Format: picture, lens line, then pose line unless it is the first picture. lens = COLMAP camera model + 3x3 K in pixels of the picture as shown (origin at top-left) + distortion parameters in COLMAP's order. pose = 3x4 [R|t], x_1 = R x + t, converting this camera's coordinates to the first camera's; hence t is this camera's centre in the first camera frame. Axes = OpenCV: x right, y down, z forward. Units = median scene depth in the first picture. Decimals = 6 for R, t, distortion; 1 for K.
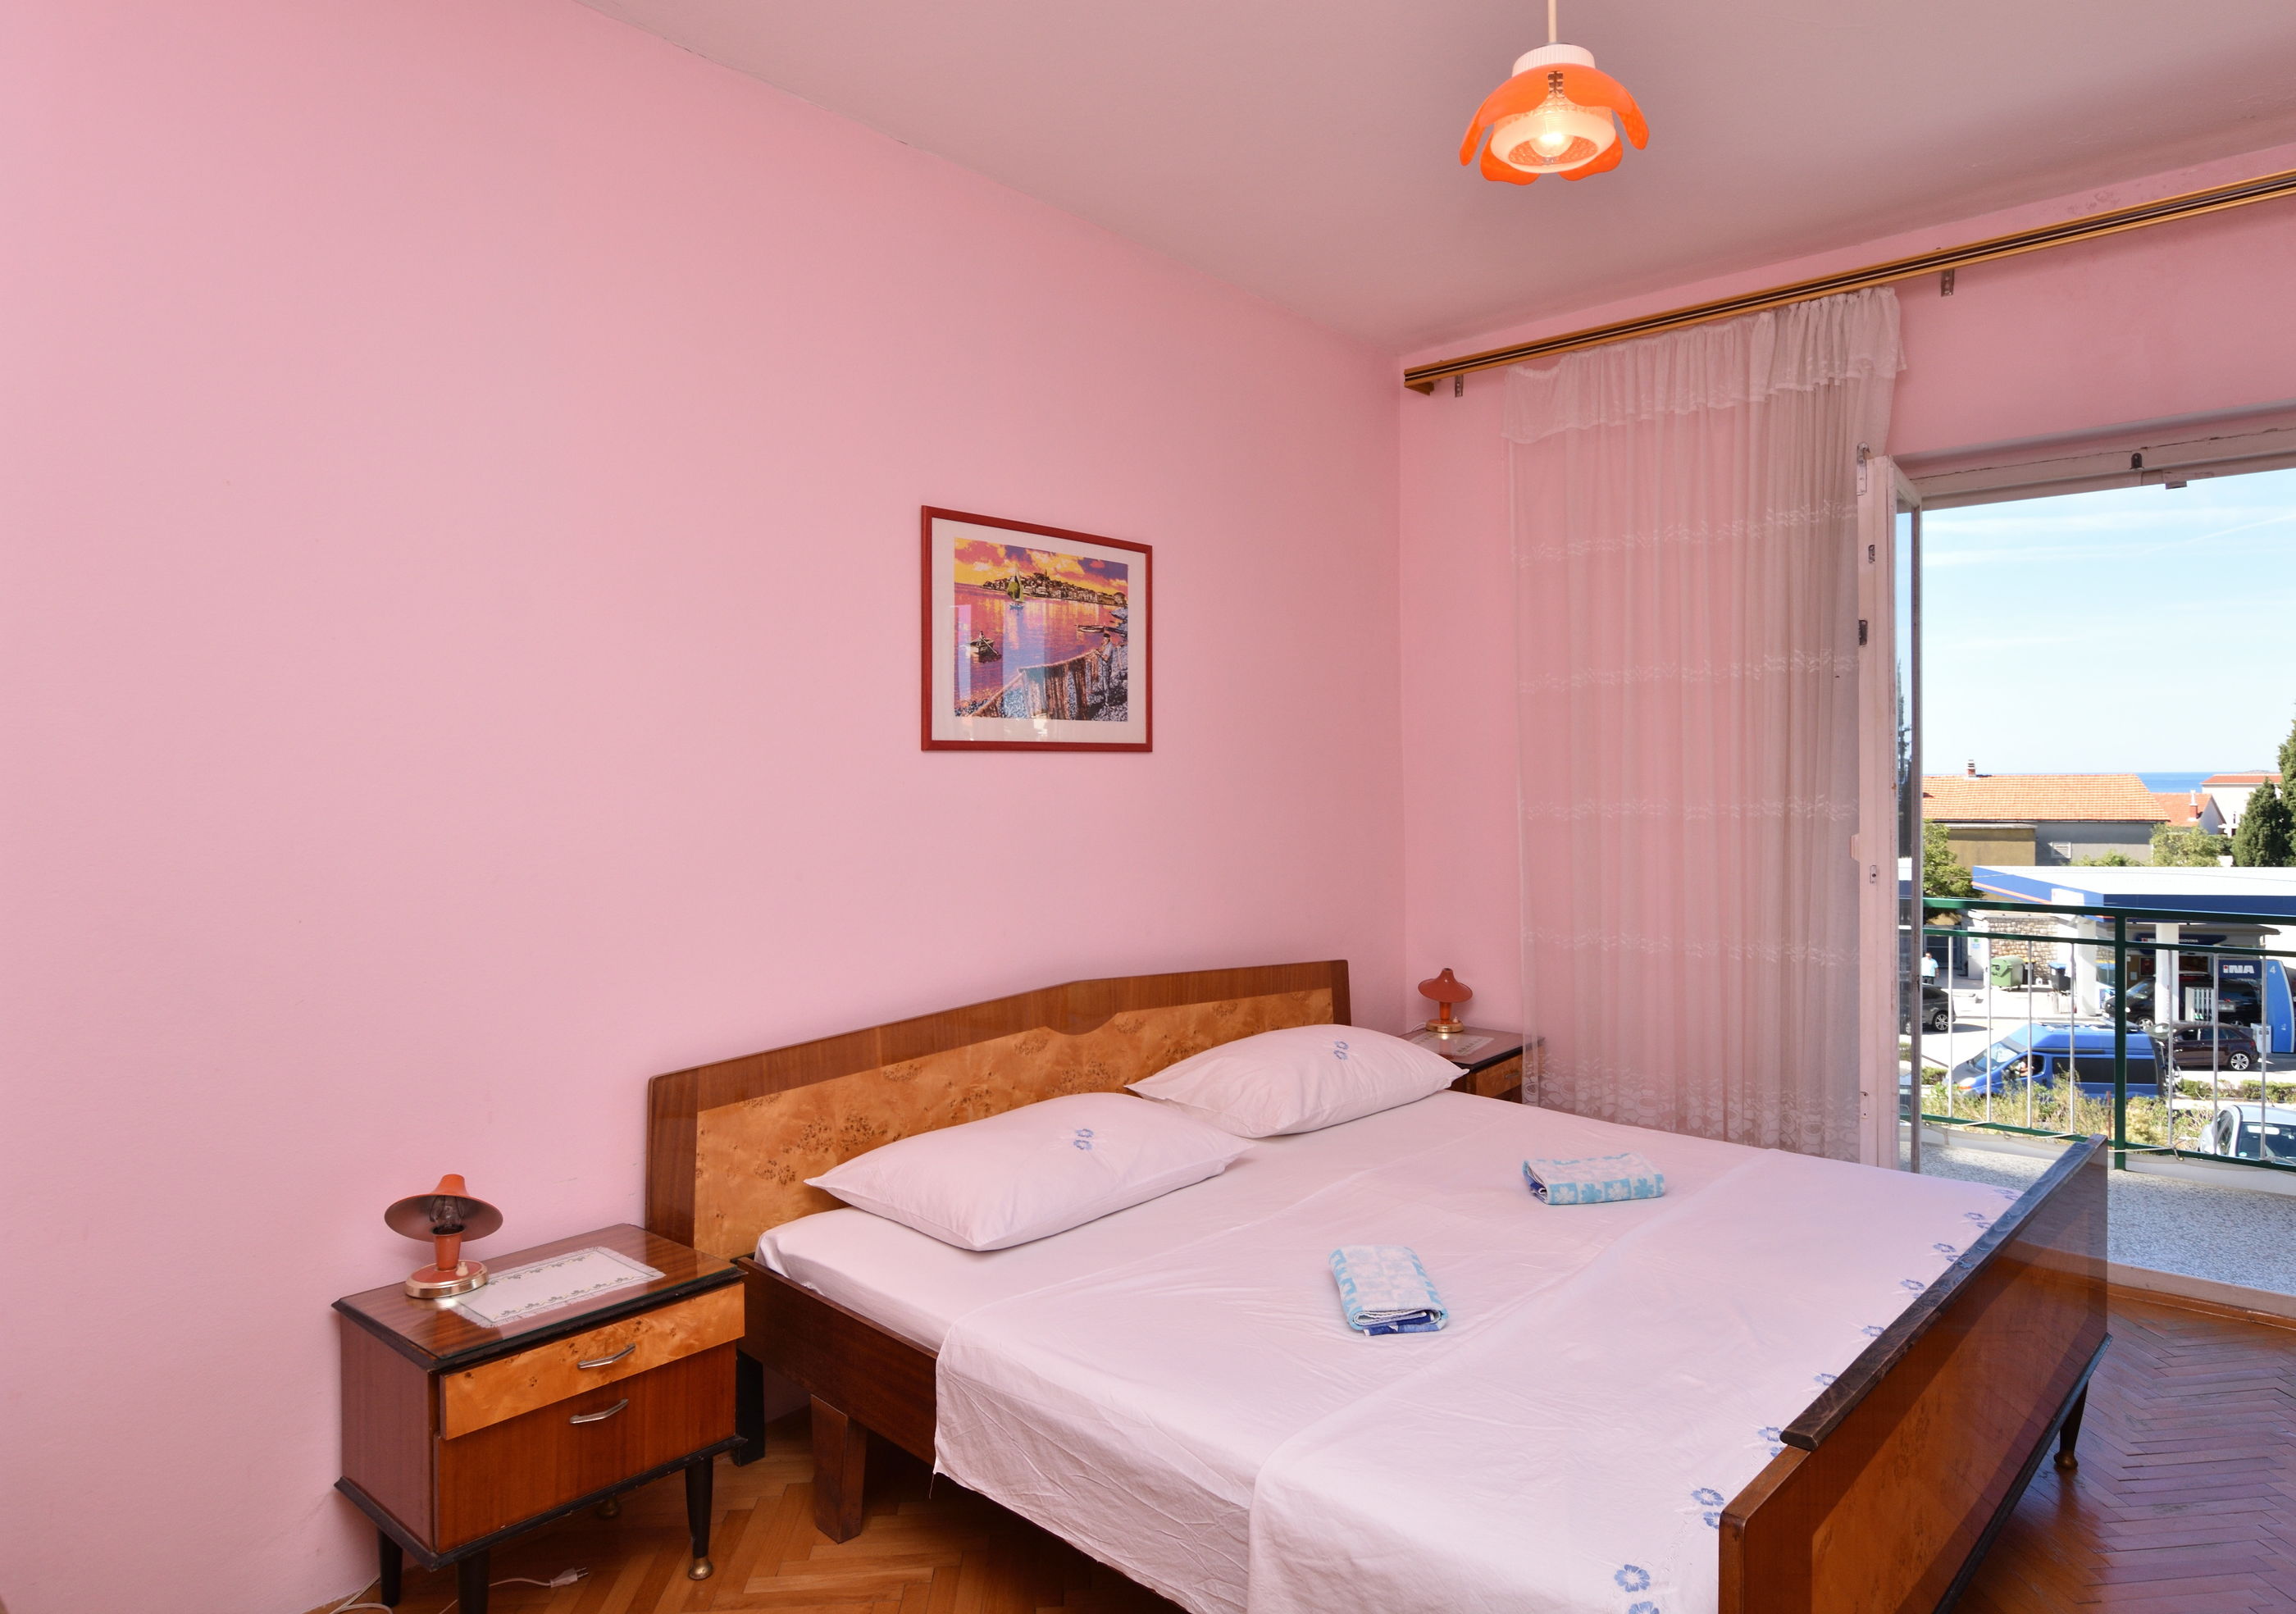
lens RADIAL K [[1379.9, 0, 1148.4], [0, 1379.9, 813.0], [0, 0, 1]] dist [-0.004155, -0.000241]
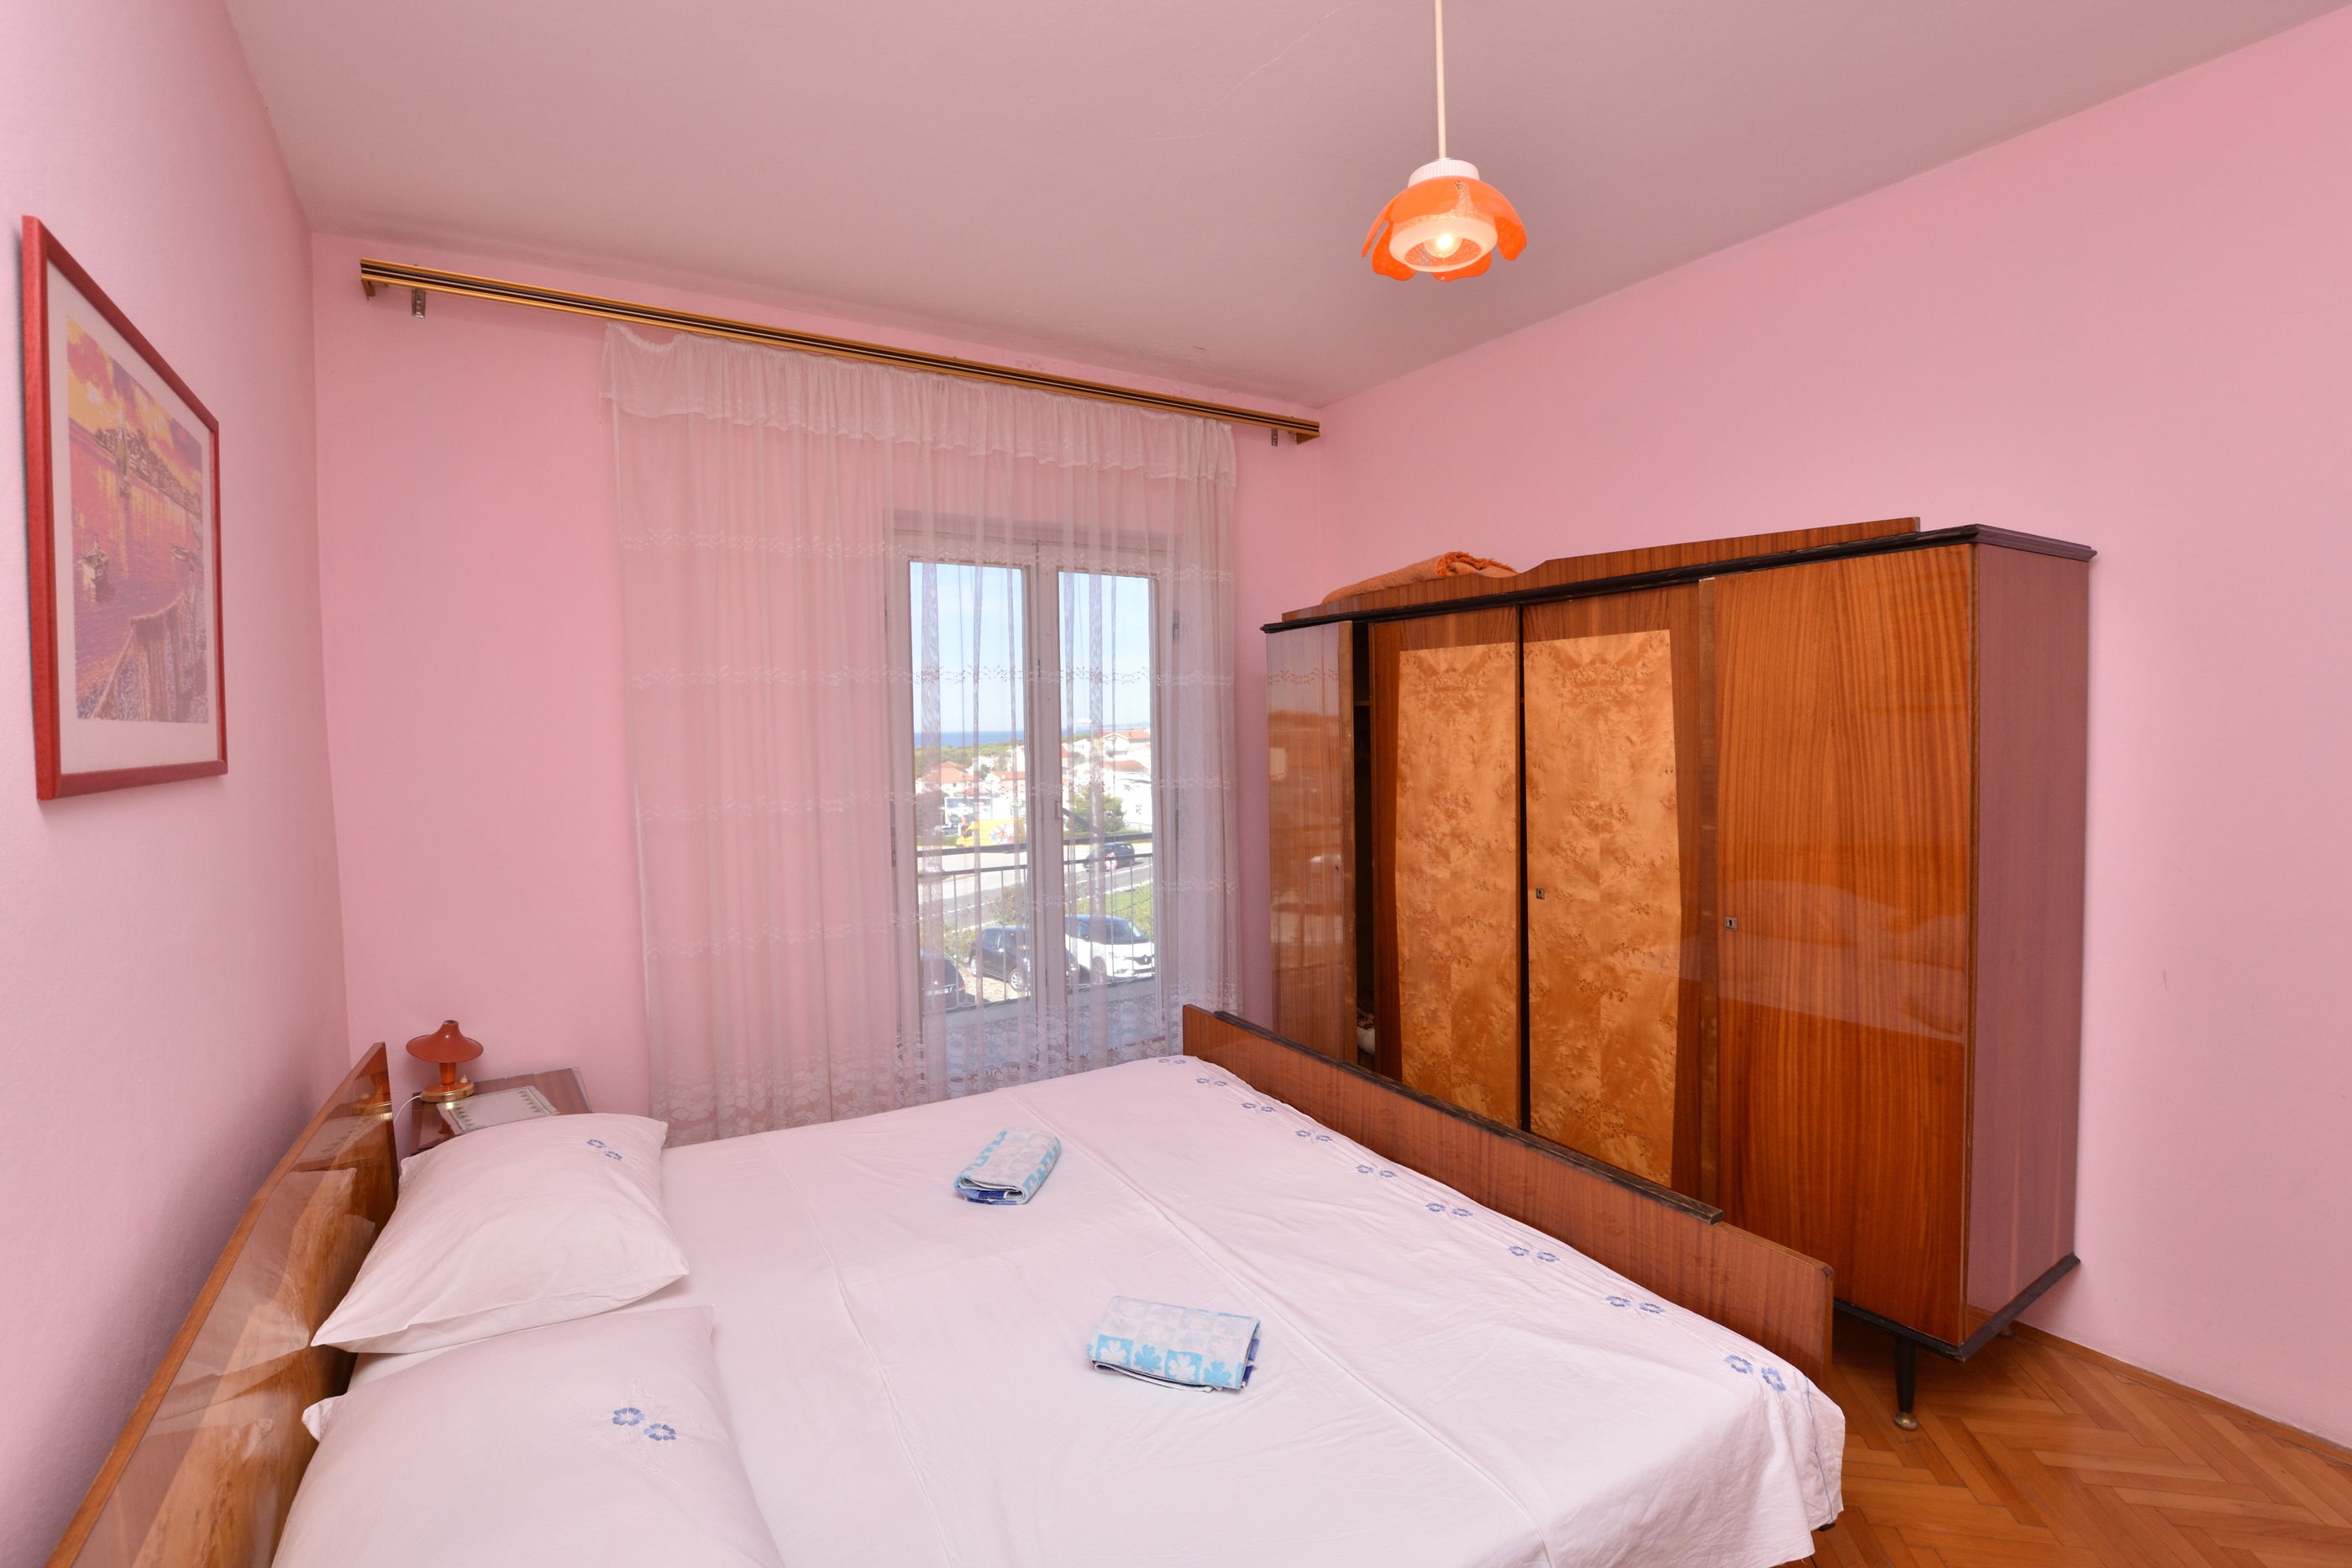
lens RADIAL K [[1078.7, 0, 1190.2], [0, 1078.7, 768.6], [0, 0, 1]] dist [-0.028745, 0.000823]
pose [[0.246735, -0.037542, 0.968355, -0.346443], [0.040110, 0.998789, 0.028502, -0.045574], [-0.968252, 0.031808, 0.247942, 0.524241]]
